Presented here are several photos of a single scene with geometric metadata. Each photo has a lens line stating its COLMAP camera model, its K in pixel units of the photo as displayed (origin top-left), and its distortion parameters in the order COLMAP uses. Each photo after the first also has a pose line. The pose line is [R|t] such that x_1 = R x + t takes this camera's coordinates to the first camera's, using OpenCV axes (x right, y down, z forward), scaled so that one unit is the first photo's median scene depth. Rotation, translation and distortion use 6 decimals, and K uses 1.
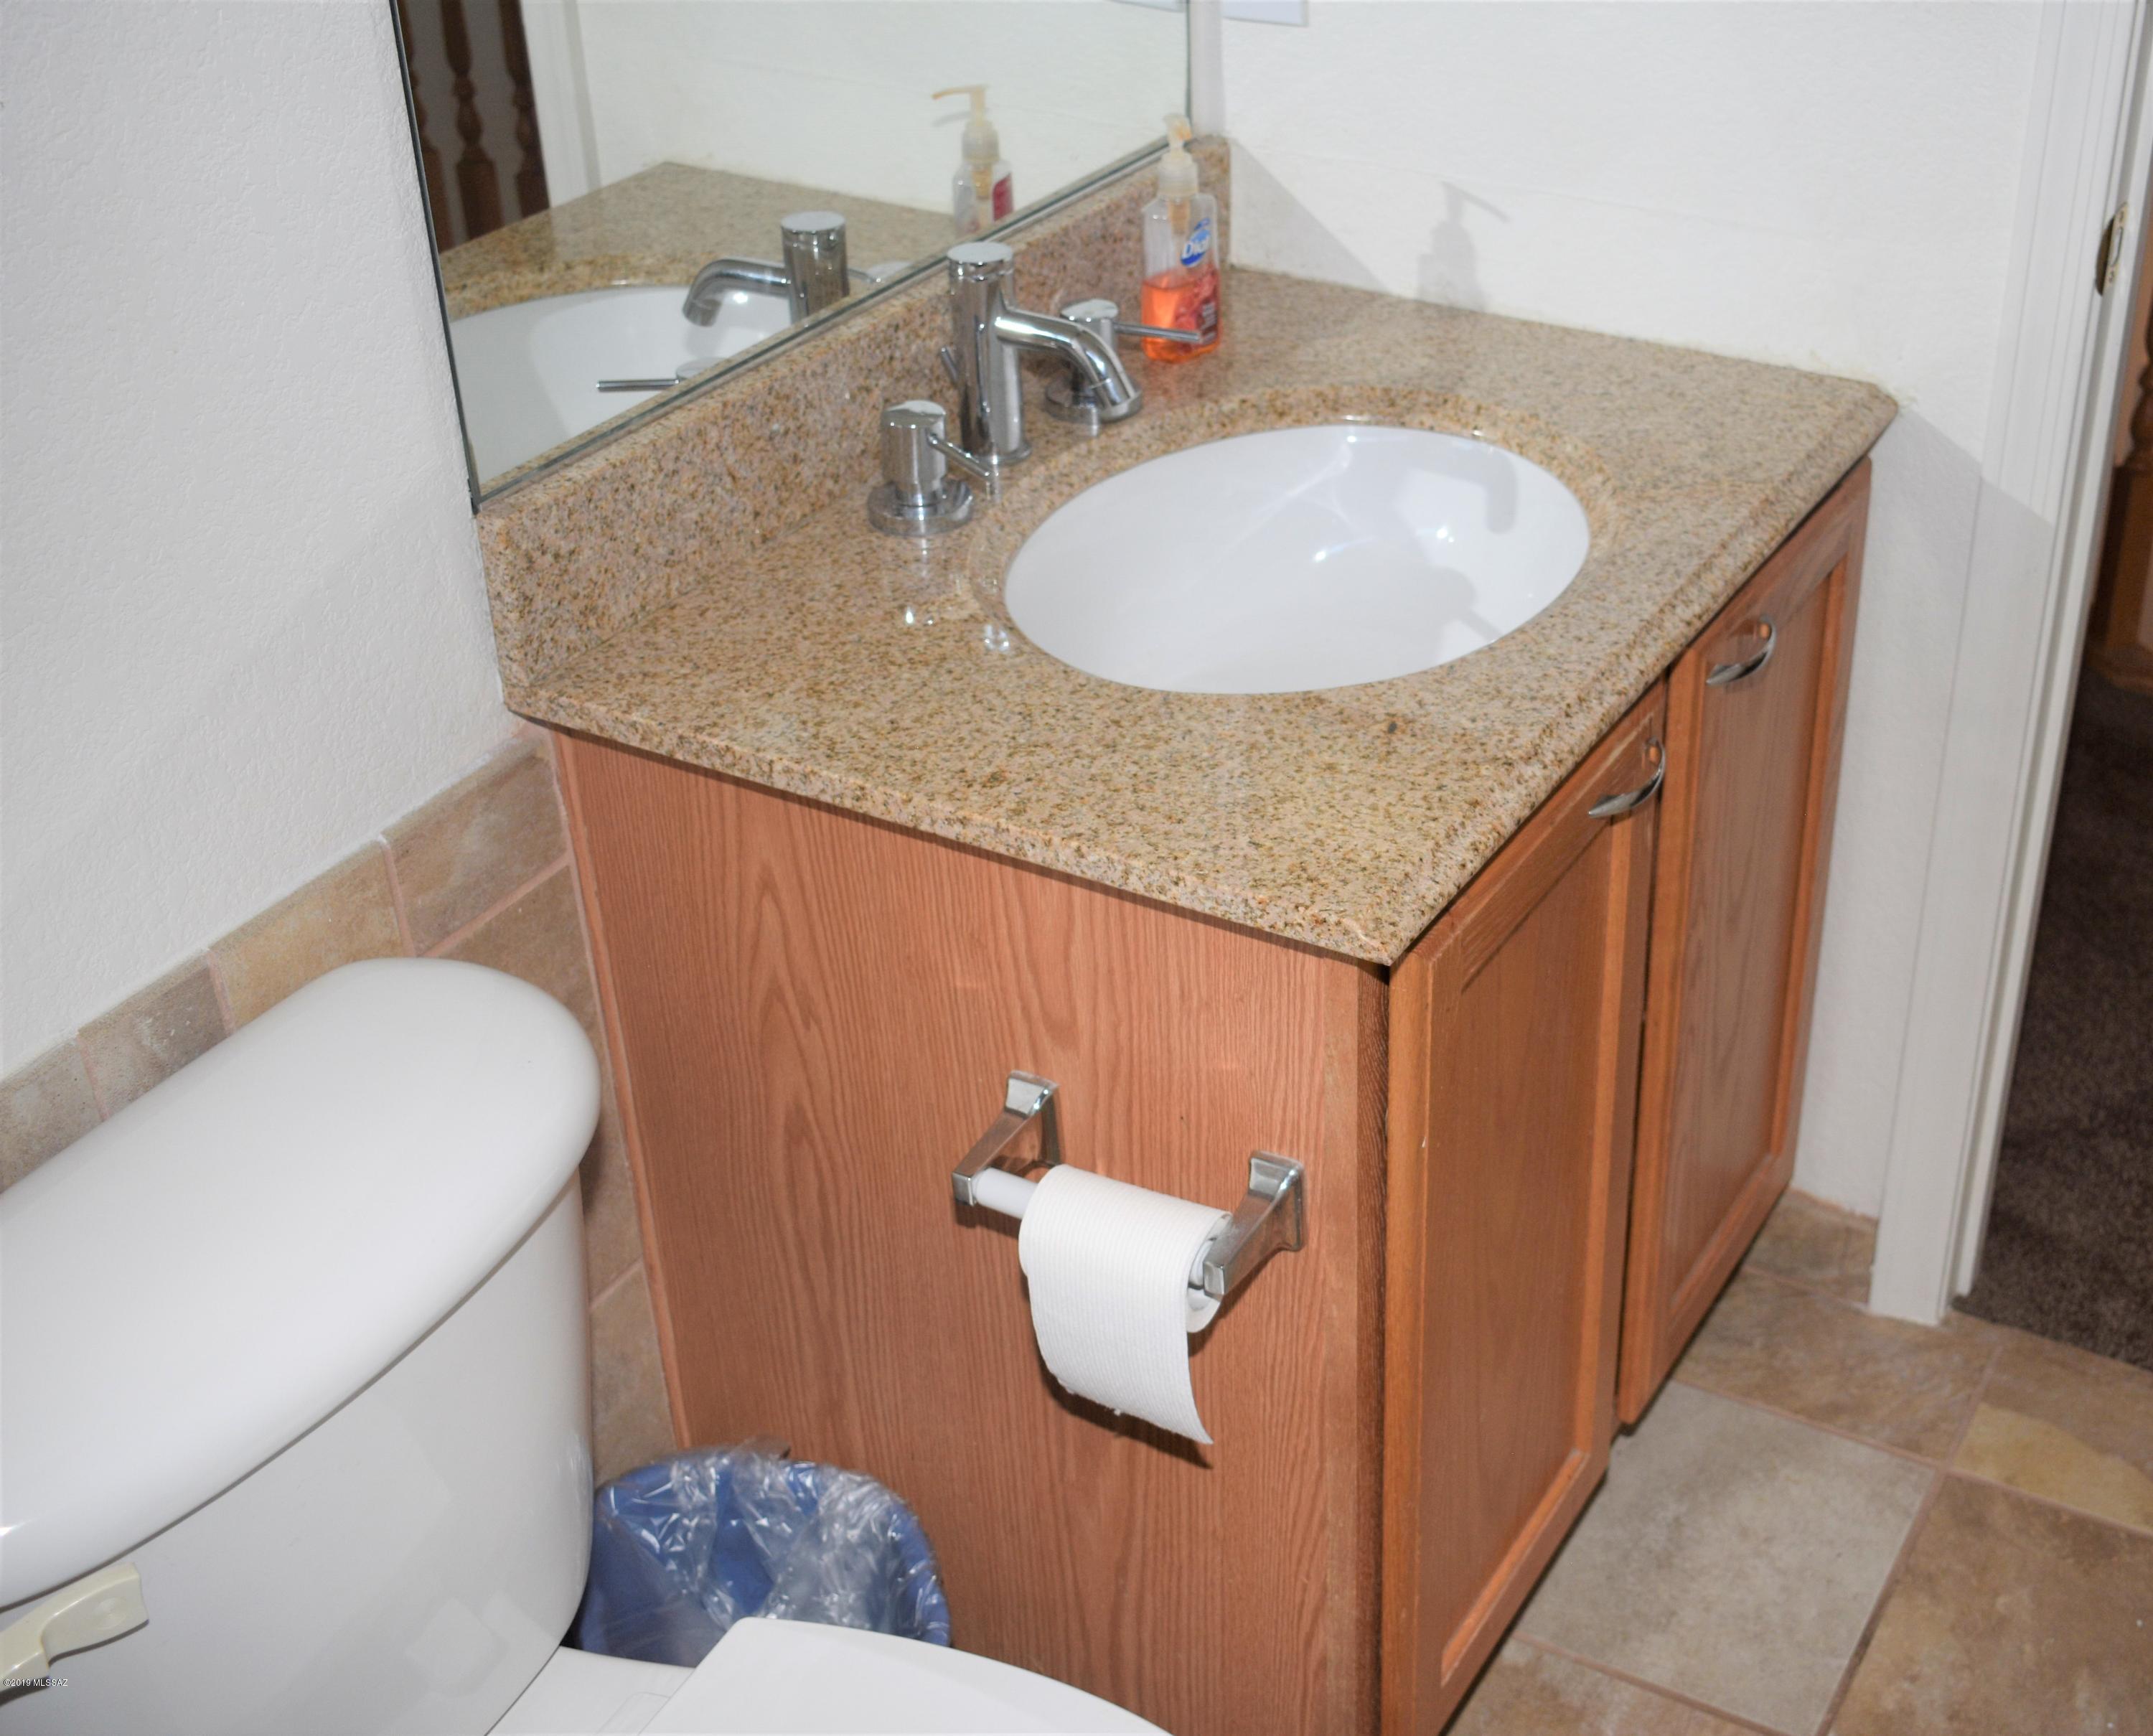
lens RADIAL K [[2893.9, 0, 1083.0], [0, 2893.9, 871.2], [0, 0, 1]] dist [-0.172109, 0.000000]
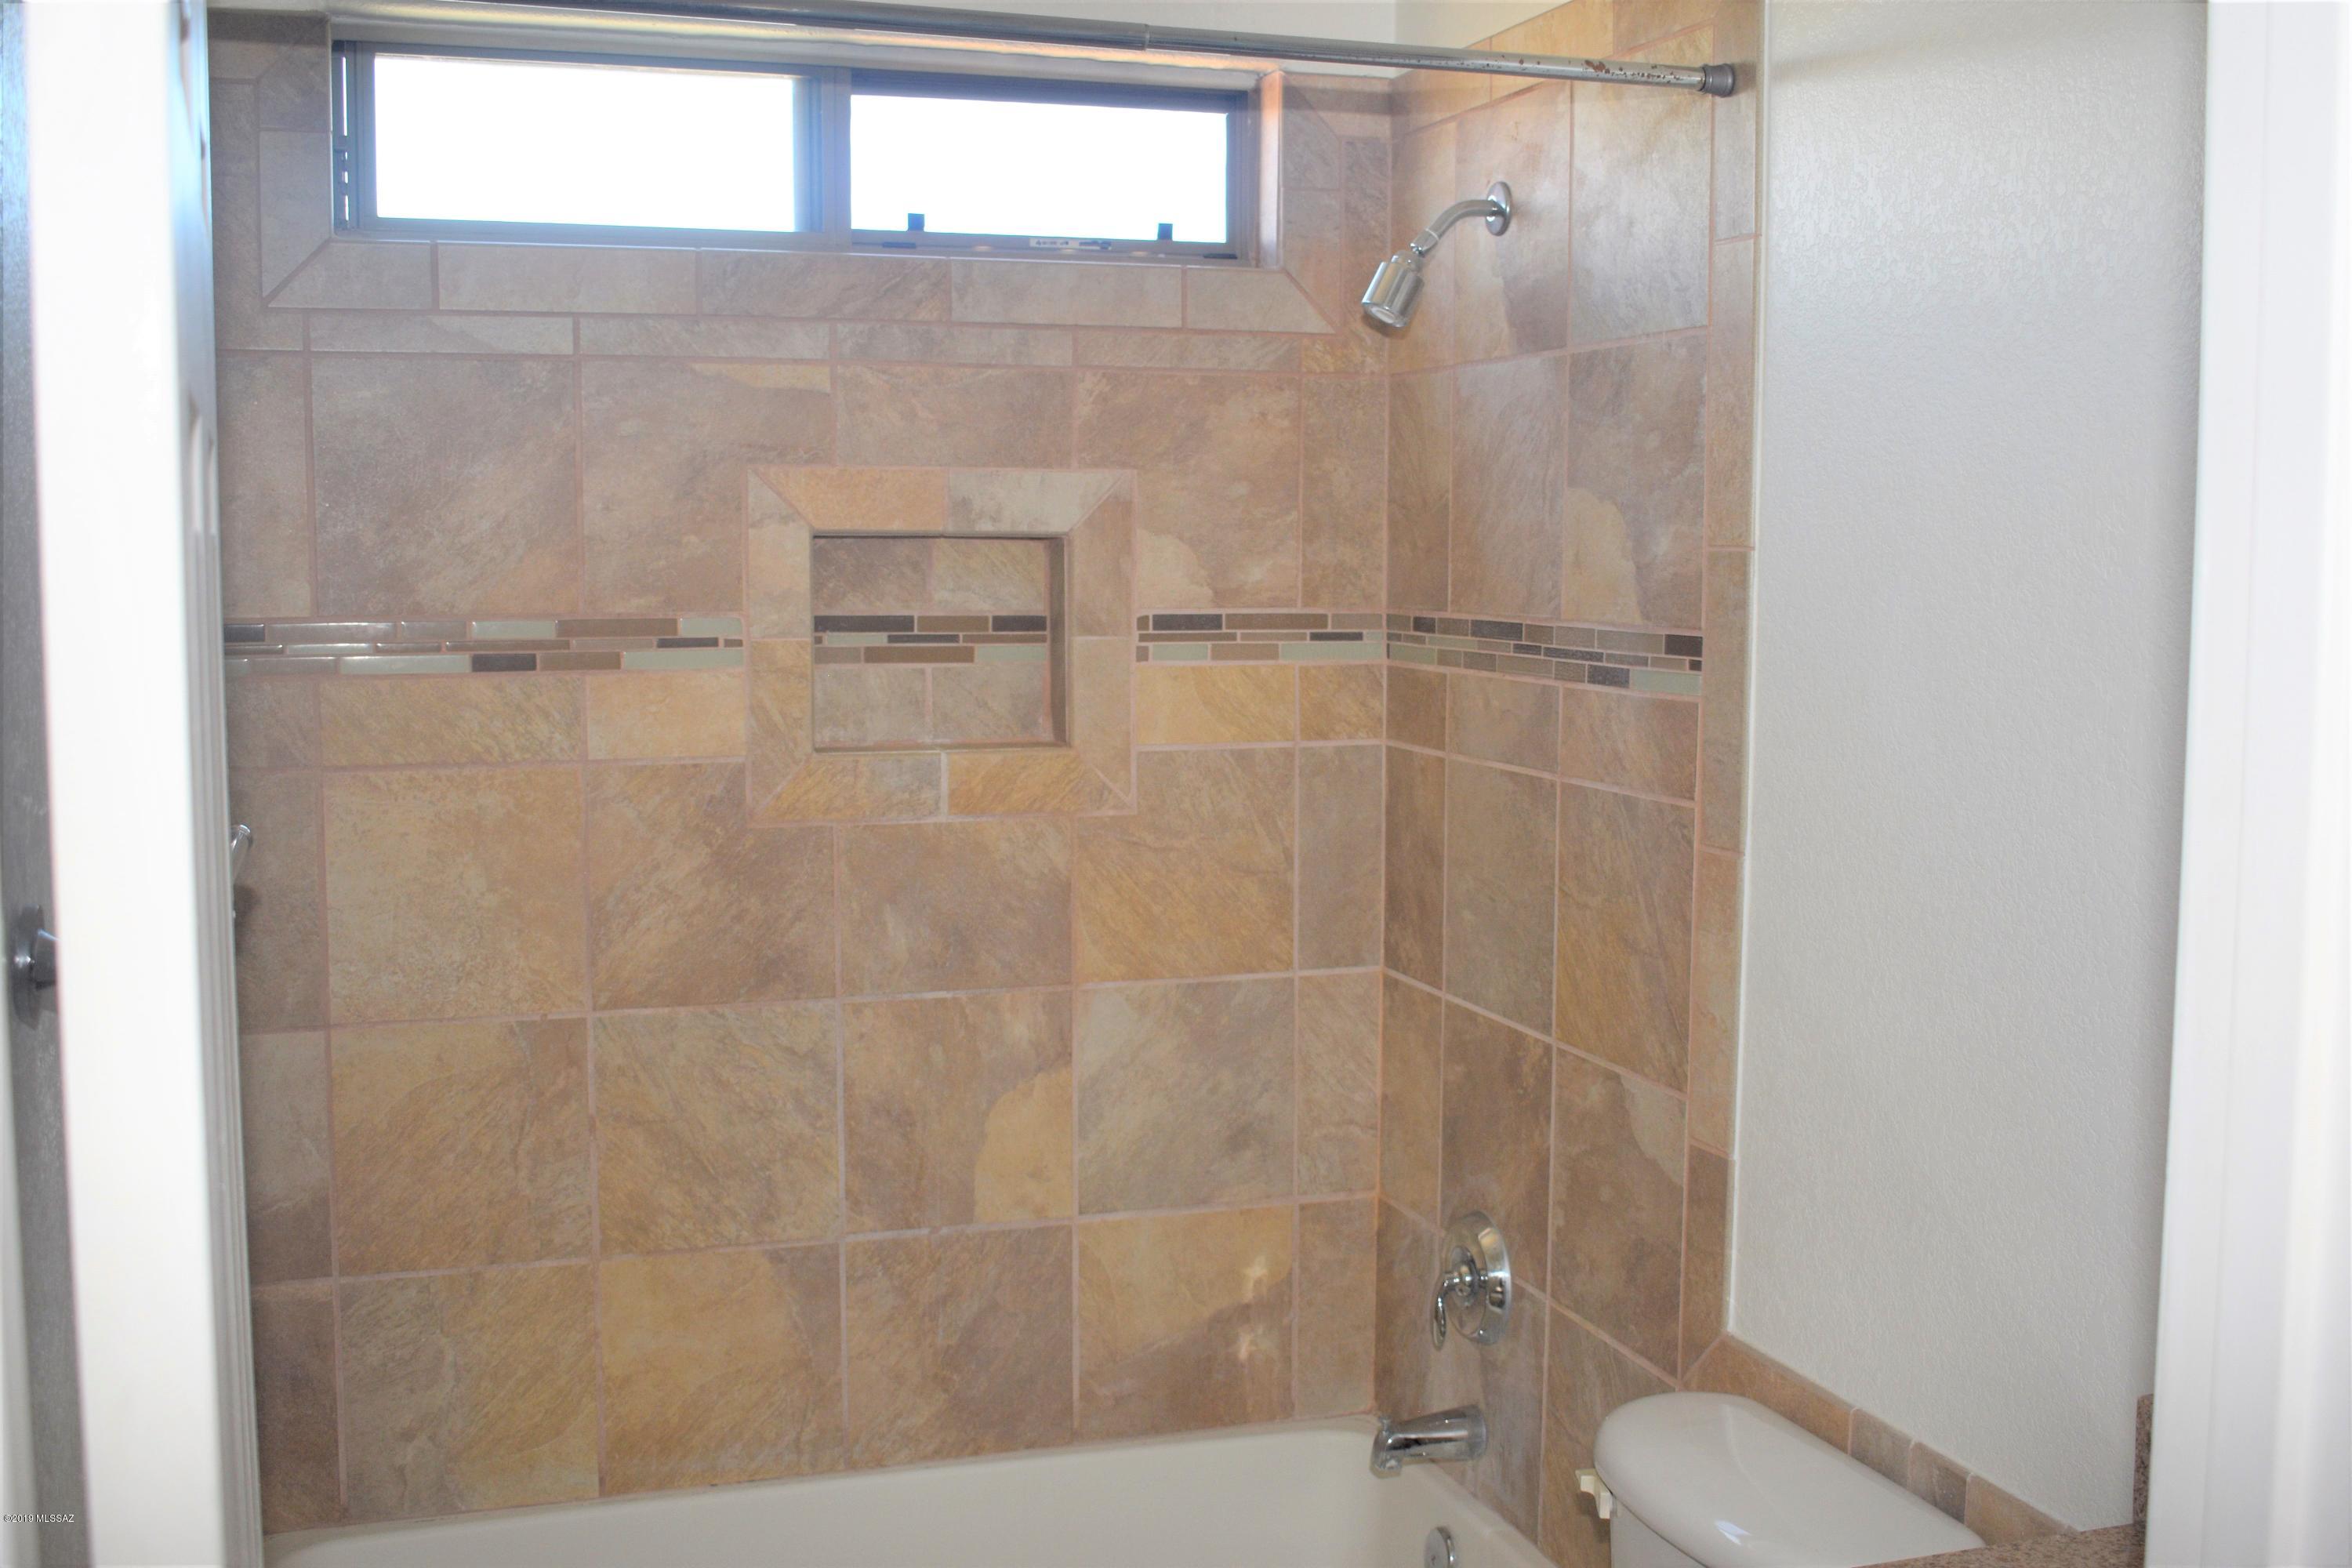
lens RADIAL K [[2468.2, 0, 1173.4], [0, 2468.2, 778.1], [0, 0, 1]] dist [-0.065985, 0.000000]
pose [[-0.651417, 0.098450, -0.752306, 0.943280], [-0.370164, 0.824292, 0.428394, -0.678530], [0.662295, 0.557540, -0.500515, 1.045686]]
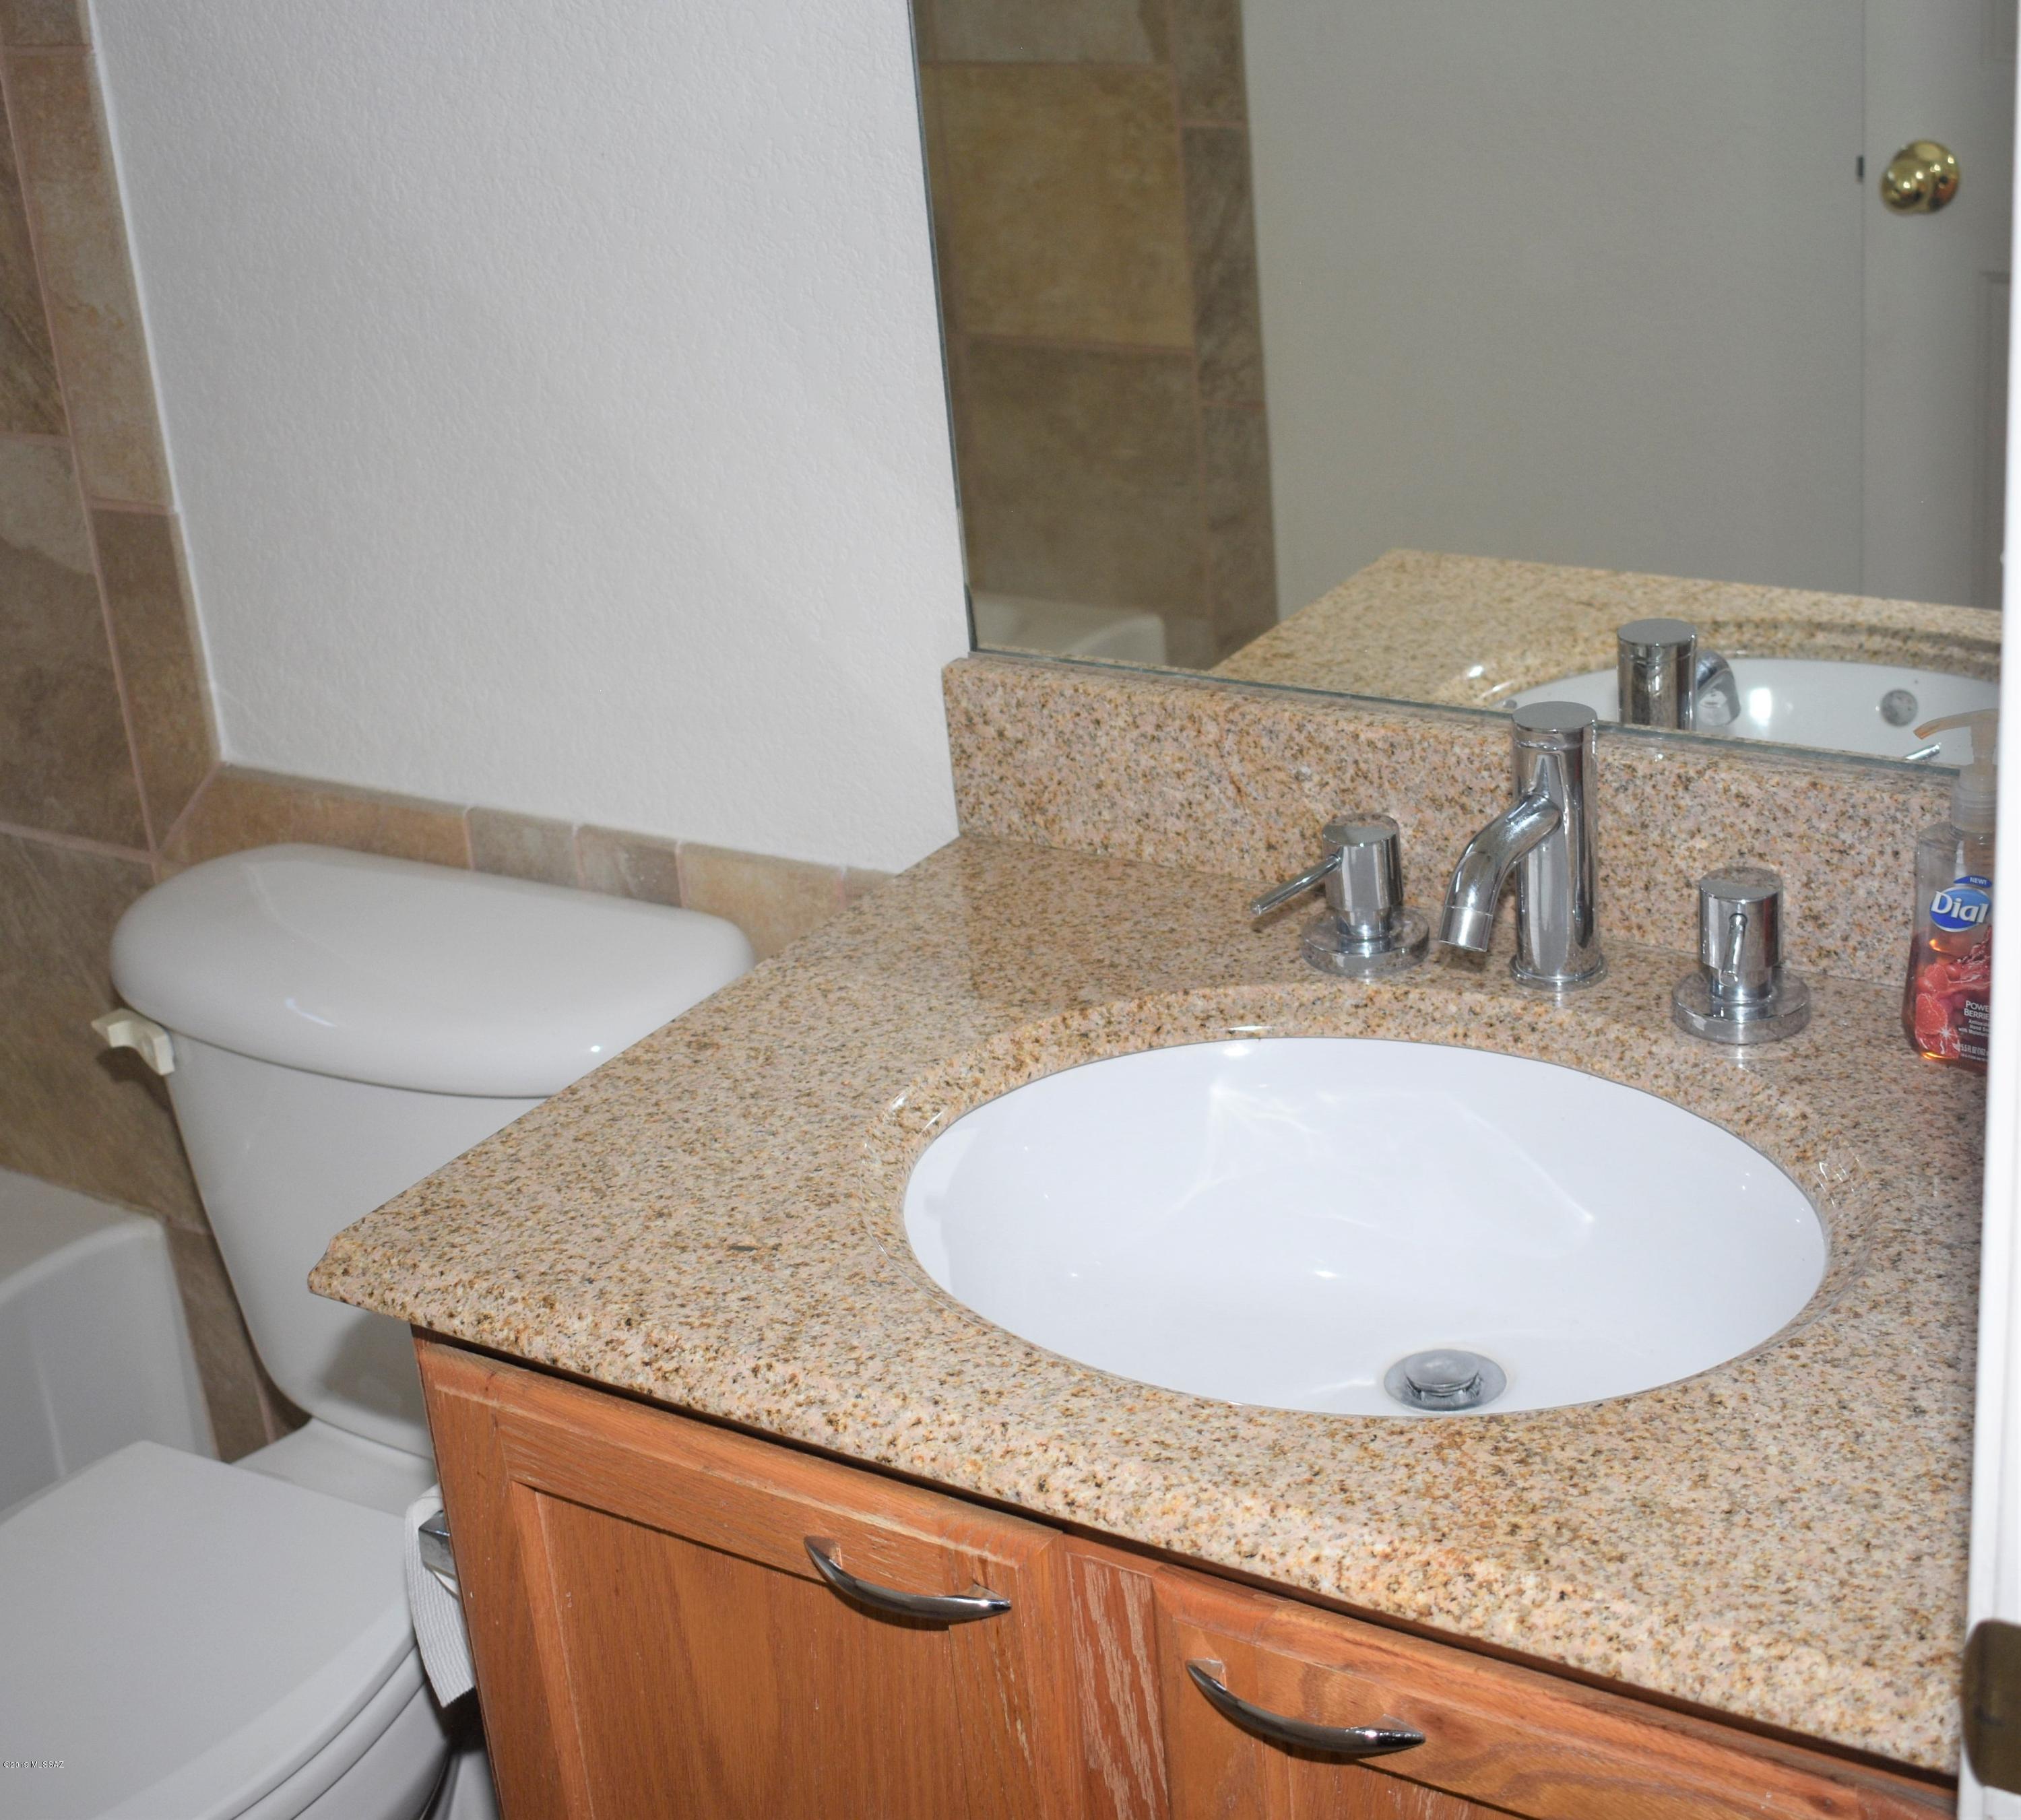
lens RADIAL K [[3191.0, 0, 1081.0], [0, 3191.0, 788.5], [0, 0, 1]] dist [-0.040738, 0.000000]
pose [[-0.023973, 0.389664, -0.920645, 0.841103], [-0.425469, 0.829369, 0.362110, -0.499946], [0.904656, 0.400386, 0.145908, 0.836889]]
